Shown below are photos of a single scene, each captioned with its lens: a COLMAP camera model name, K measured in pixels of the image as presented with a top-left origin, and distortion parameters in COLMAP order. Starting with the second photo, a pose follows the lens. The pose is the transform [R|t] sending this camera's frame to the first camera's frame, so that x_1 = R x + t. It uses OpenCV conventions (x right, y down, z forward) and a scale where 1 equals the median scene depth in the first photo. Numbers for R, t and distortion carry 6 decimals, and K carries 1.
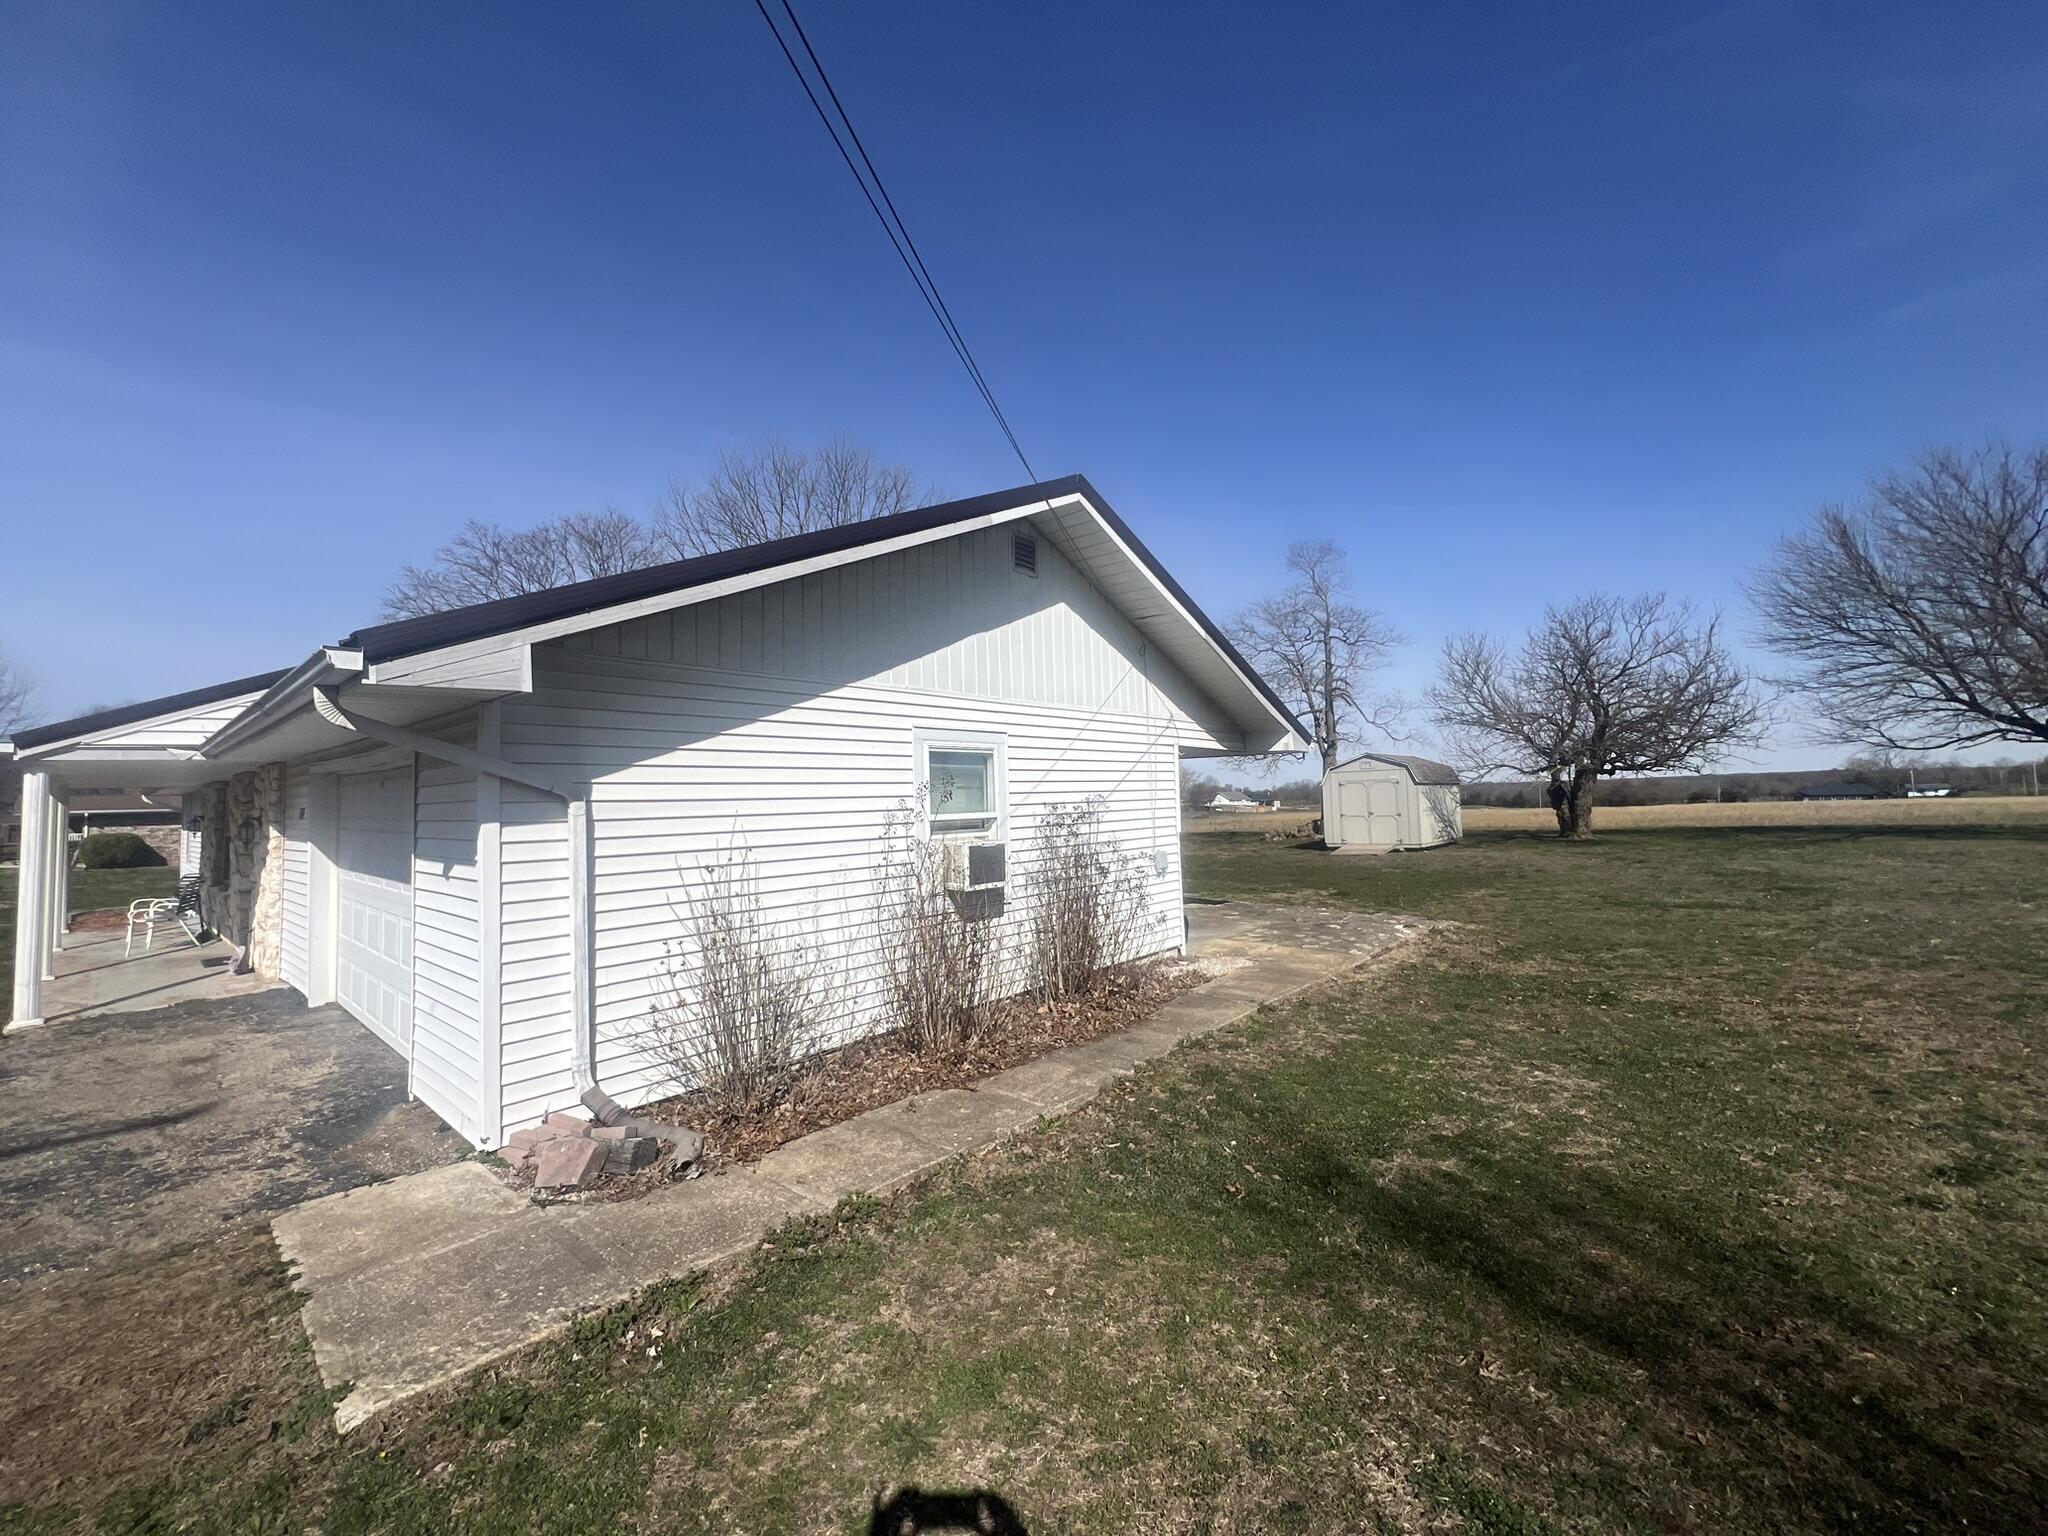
lens RADIAL K [[816.0, 0, 1015.3], [0, 816.0, 765.7], [0, 0, 1]] dist [-0.001931, -0.000171]
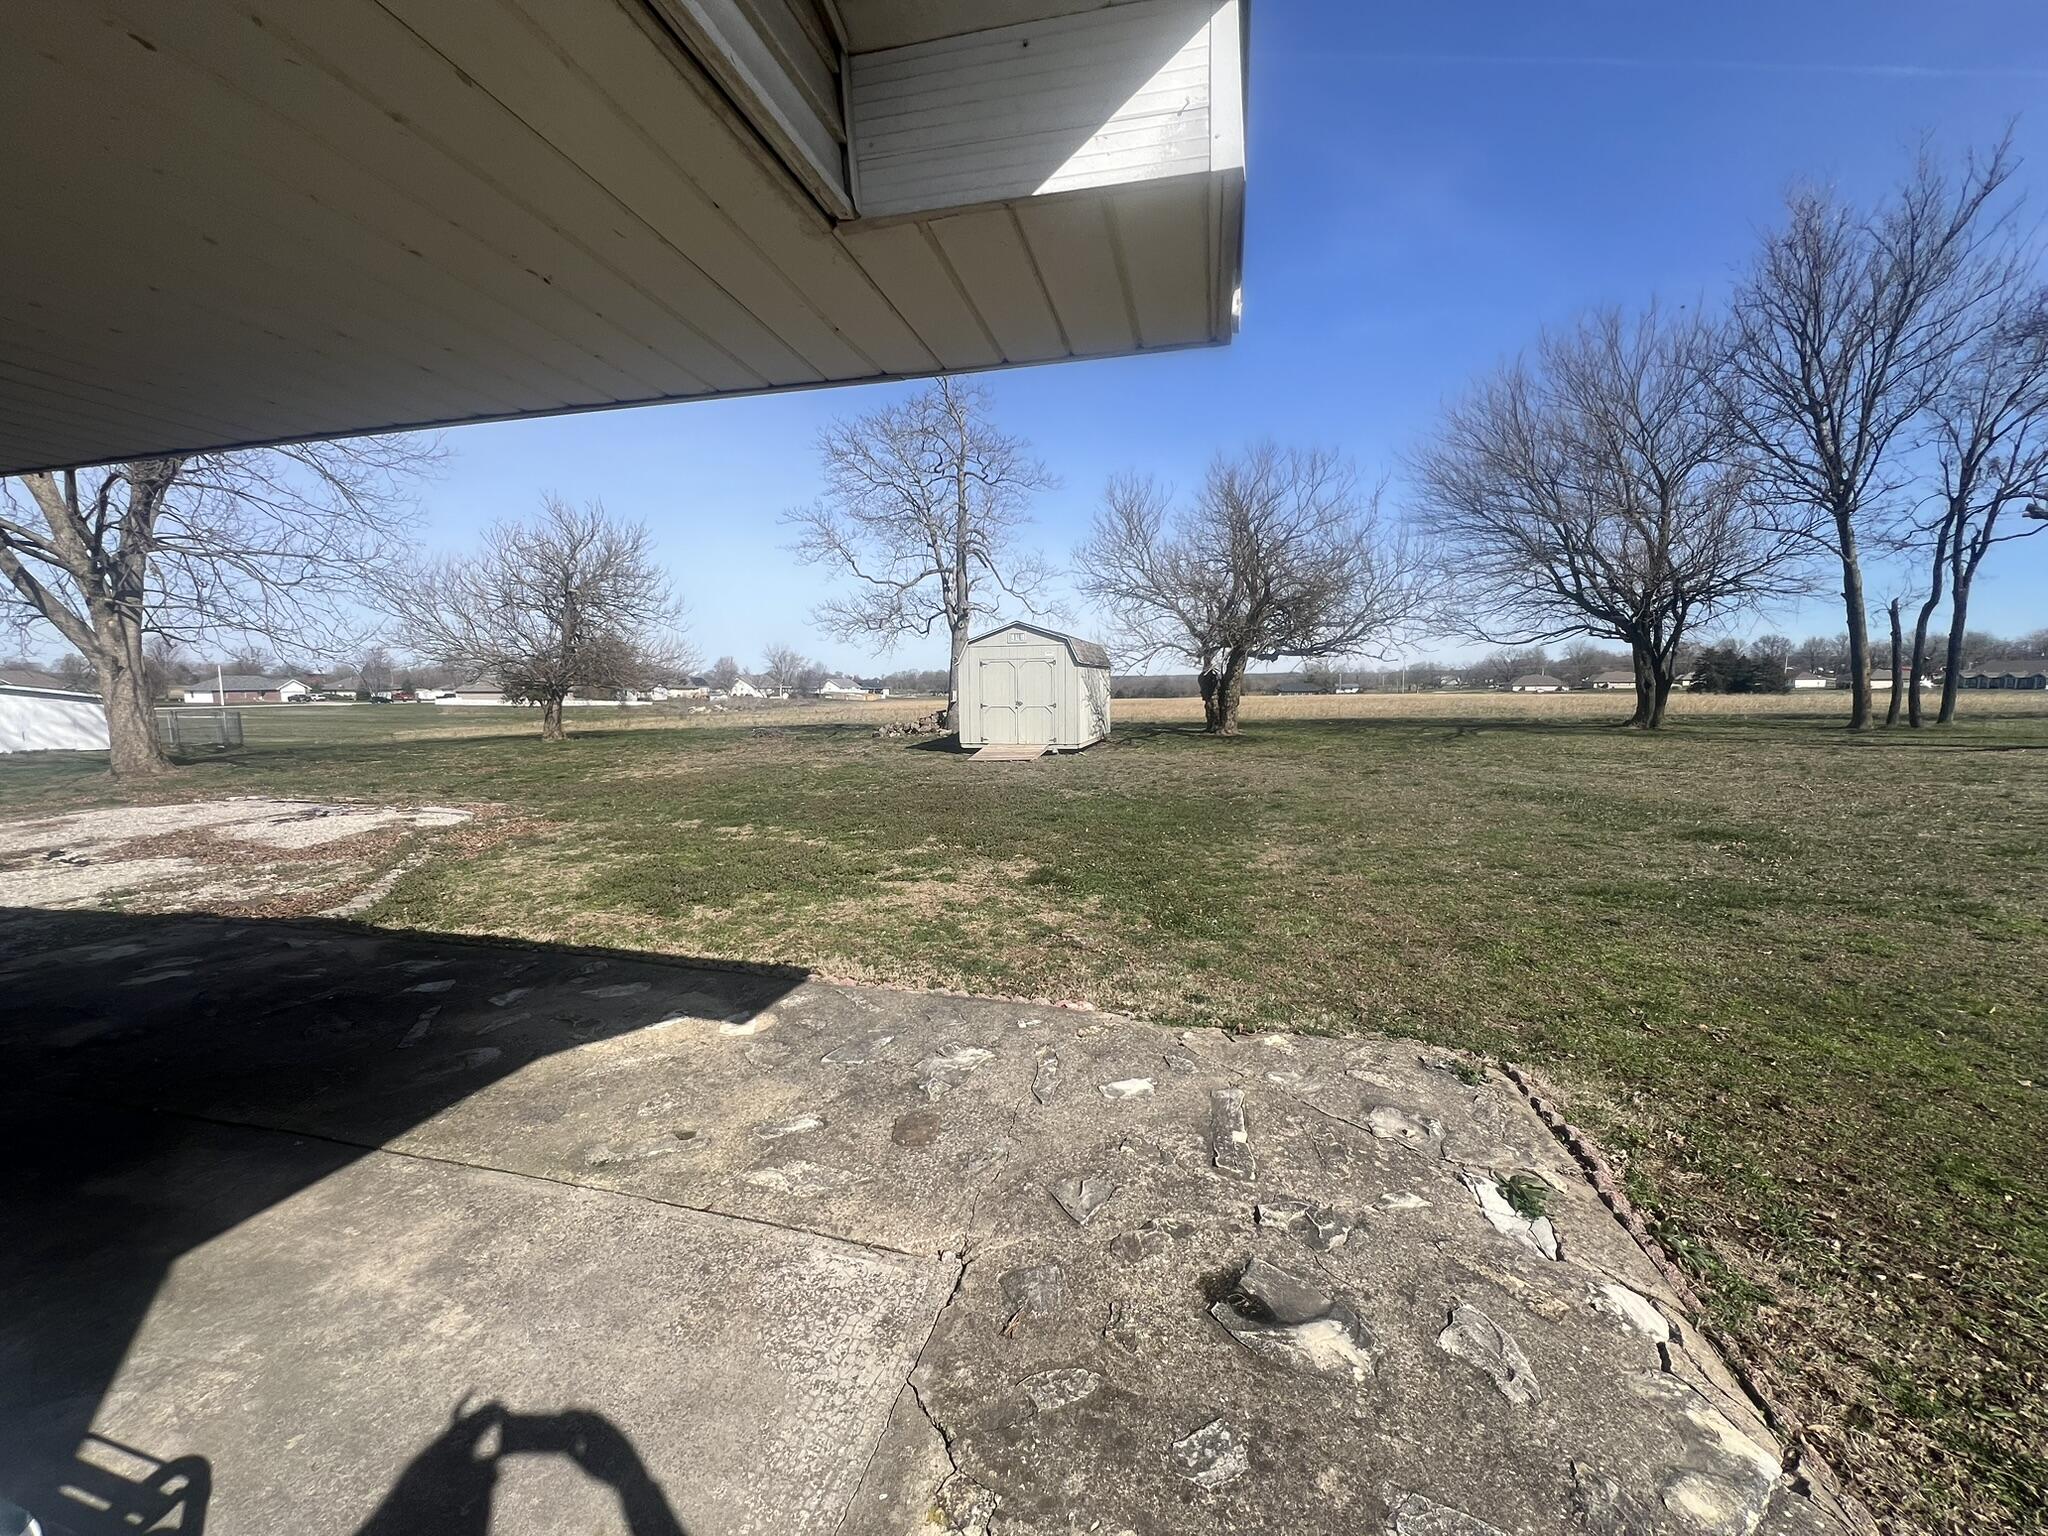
lens RADIAL K [[816.0, 0, 1015.3], [0, 816.0, 765.7], [0, 0, 1]] dist [-0.001931, -0.000171]
pose [[0.892529, -0.026557, 0.450207, 0.076285], [-0.035550, 0.991016, 0.128935, 0.015447], [-0.449586, -0.131083, 0.883566, 0.268083]]
